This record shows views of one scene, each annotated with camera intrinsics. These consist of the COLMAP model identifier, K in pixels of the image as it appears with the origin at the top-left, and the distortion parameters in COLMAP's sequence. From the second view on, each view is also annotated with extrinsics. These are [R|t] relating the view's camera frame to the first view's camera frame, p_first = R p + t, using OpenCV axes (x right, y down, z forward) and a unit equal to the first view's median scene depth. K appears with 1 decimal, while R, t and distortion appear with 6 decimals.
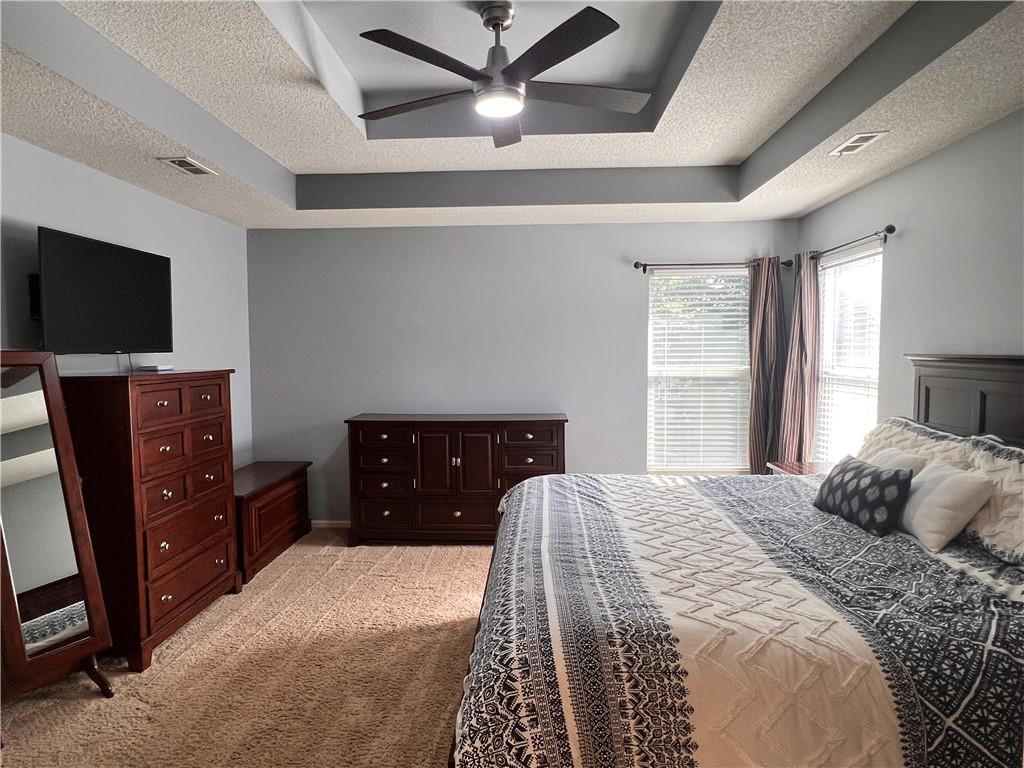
lens RADIAL K [[611.7, 0, 512.0], [0, 611.7, 384.0], [0, 0, 1]] dist [-0.001306, 0.000196]
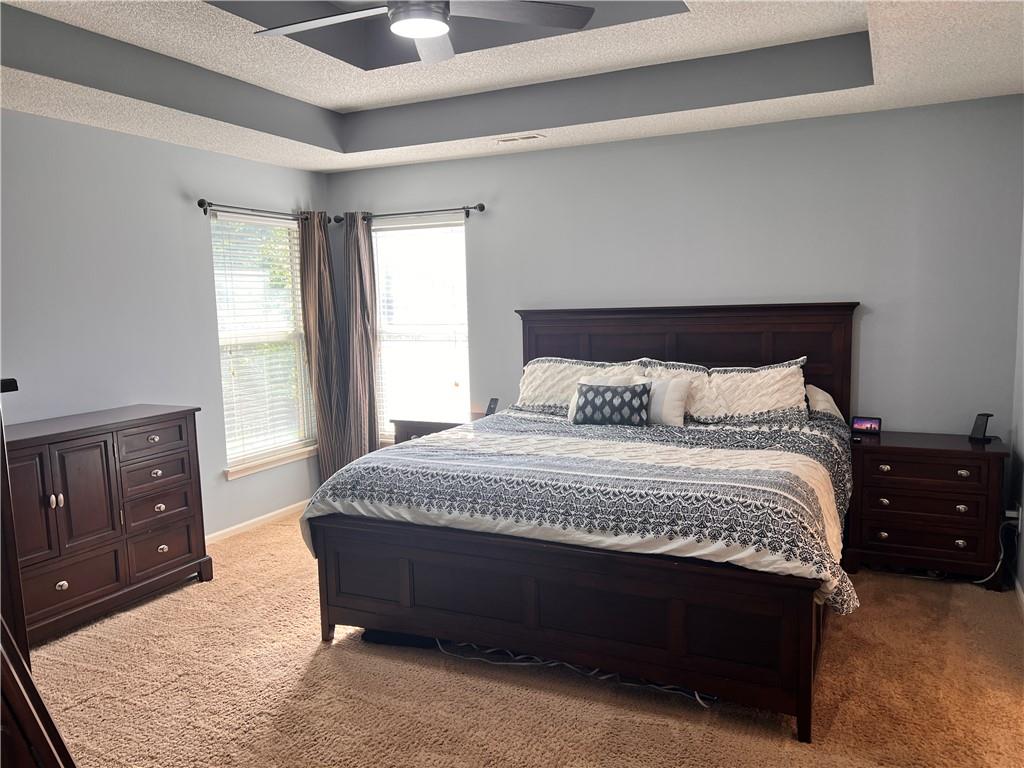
lens RADIAL K [[757.3, 0, 512.0], [0, 757.3, 384.0], [0, 0, 1]] dist [0.054531, 0.000560]
pose [[0.393098, -0.108280, 0.913099, -1.305016], [0.072018, 0.993617, 0.086824, -0.050407], [-0.916672, 0.031629, 0.398387, 0.586616]]
